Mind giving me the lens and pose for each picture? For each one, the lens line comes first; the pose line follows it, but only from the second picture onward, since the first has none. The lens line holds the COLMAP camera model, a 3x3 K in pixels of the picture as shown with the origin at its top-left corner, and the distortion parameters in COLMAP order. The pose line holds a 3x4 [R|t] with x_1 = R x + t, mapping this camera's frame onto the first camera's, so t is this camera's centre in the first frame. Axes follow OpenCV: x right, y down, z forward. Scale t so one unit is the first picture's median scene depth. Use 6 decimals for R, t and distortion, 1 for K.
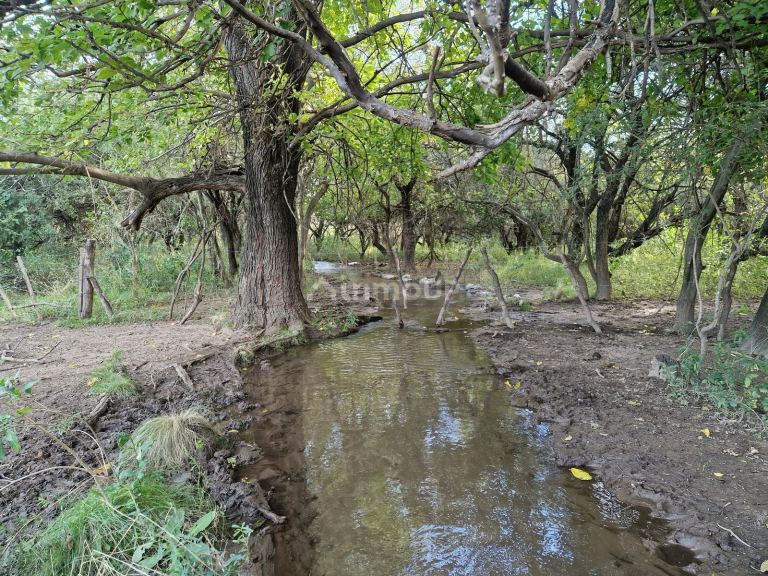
lens RADIAL K [[516.1, 0, 390.0], [0, 516.1, 285.7], [0, 0, 1]] dist [0.093760, -0.075383]
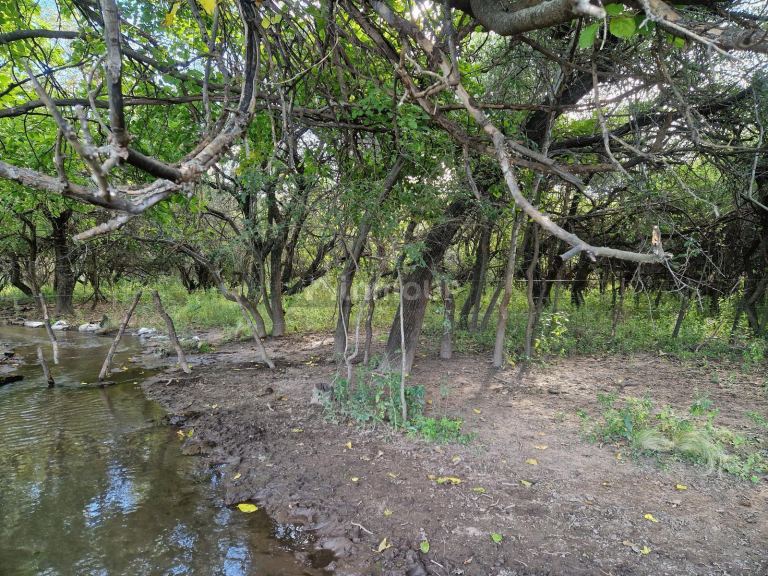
lens RADIAL K [[516.1, 0, 390.0], [0, 516.1, 285.7], [0, 0, 1]] dist [0.093760, -0.075383]
pose [[0.835246, -0.012044, 0.549745, 0.010438], [0.048957, 0.997419, -0.052530, -0.010388], [-0.547693, 0.070789, 0.833679, -0.036940]]
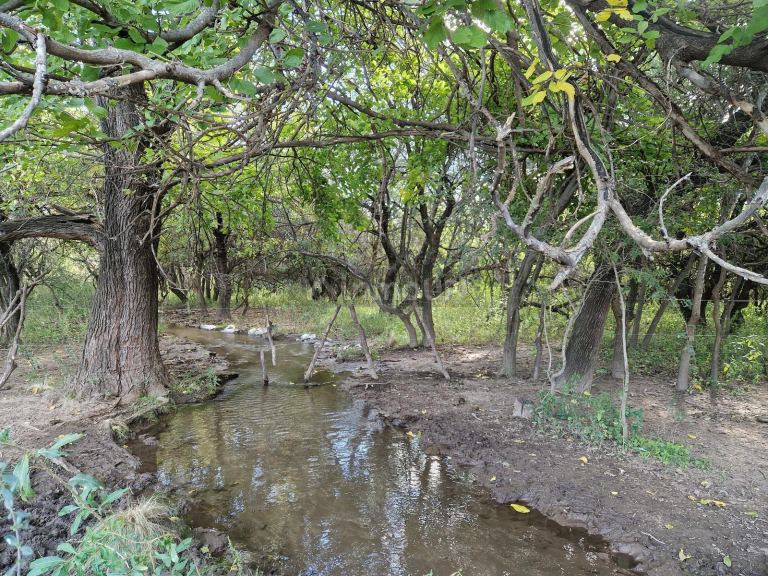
lens RADIAL K [[531.6, 0, 354.5], [0, 531.6, 288.1], [0, 0, 1]] dist [0.098412, -0.083202]
pose [[0.924372, 0.006483, 0.381437, -0.205428], [0.019922, 0.997671, -0.065238, -0.030859], [-0.380972, 0.067903, 0.922090, -0.013449]]
